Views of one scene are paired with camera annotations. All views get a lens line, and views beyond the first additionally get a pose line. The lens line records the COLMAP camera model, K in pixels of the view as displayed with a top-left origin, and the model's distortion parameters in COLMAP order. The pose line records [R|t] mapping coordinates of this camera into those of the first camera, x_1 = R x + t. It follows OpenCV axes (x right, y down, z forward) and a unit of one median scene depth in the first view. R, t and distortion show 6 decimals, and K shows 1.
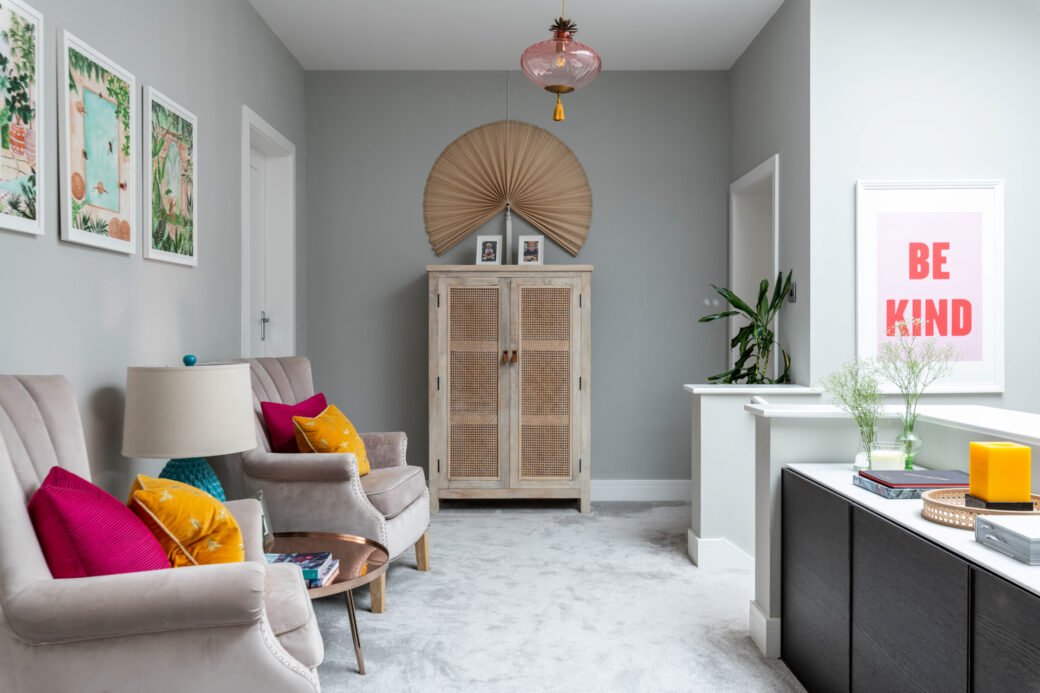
lens RADIAL K [[878.4, 0, 520.0], [0, 878.4, 346.5], [0, 0, 1]] dist [-0.005281, -0.000960]
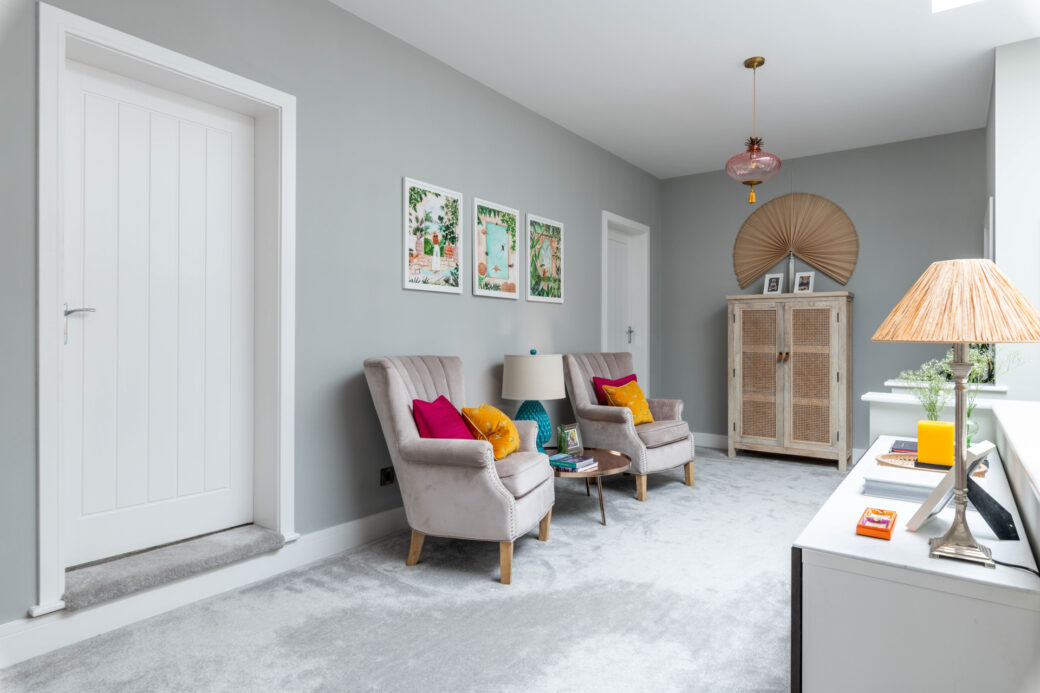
lens RADIAL K [[596.8, 0, 520.0], [0, 596.8, 346.5], [0, 0, 1]] dist [0.001881, 0.000450]
pose [[0.806106, 0.014399, -0.591597, 0.325819], [-0.016677, 0.999860, 0.001613, 0.001292], [0.591537, 0.008566, 0.806233, -0.086464]]
